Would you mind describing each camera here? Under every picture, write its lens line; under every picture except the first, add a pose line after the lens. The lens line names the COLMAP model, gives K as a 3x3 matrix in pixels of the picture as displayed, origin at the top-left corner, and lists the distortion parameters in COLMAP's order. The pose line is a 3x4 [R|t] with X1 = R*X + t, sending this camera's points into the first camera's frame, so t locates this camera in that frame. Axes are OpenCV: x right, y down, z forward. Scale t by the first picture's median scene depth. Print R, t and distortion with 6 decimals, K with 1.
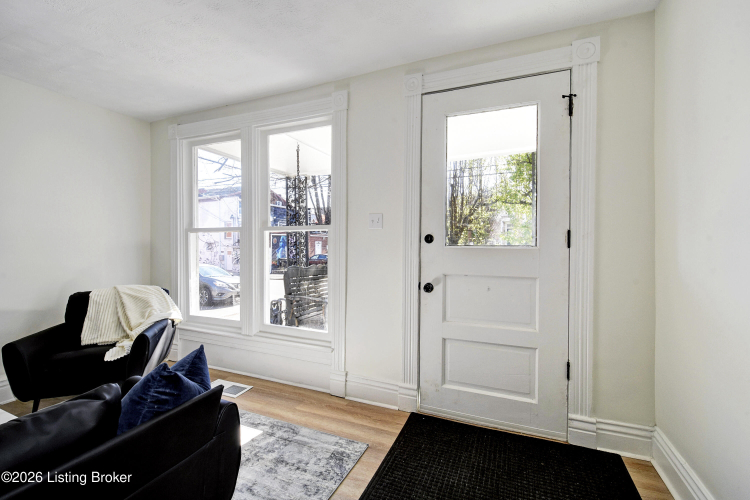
lens RADIAL K [[330.5, 0, 374.4], [0, 330.5, 245.5], [0, 0, 1]] dist [-0.002051, -0.000446]
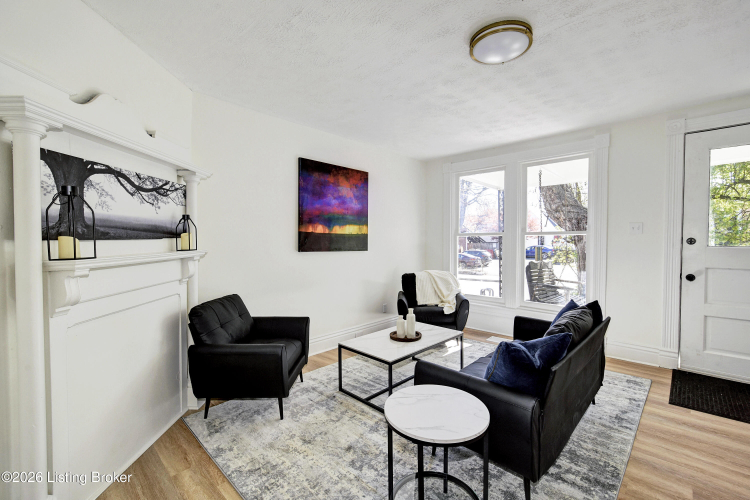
lens RADIAL K [[330.5, 0, 374.4], [0, 330.5, 245.5], [0, 0, 1]] dist [-0.002051, -0.000446]
pose [[0.937576, 0.004496, -0.347751, -0.545830], [-0.003736, 0.999989, 0.002855, -0.001254], [0.347760, -0.001377, 0.937583, -0.667098]]
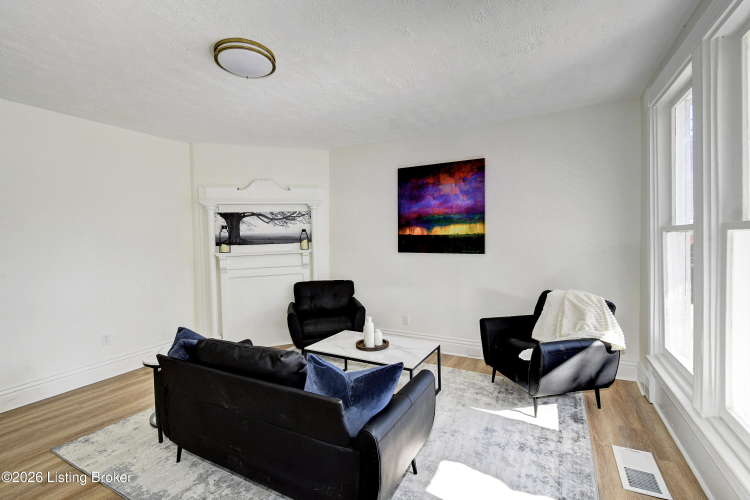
lens RADIAL K [[330.5, 0, 374.4], [0, 330.5, 245.5], [0, 0, 1]] dist [-0.002051, -0.000446]
pose [[-0.092886, 0.024773, -0.995368, 0.280287], [0.005835, 0.999687, 0.024336, -0.042811], [0.995660, -0.003547, -0.093002, 0.603518]]
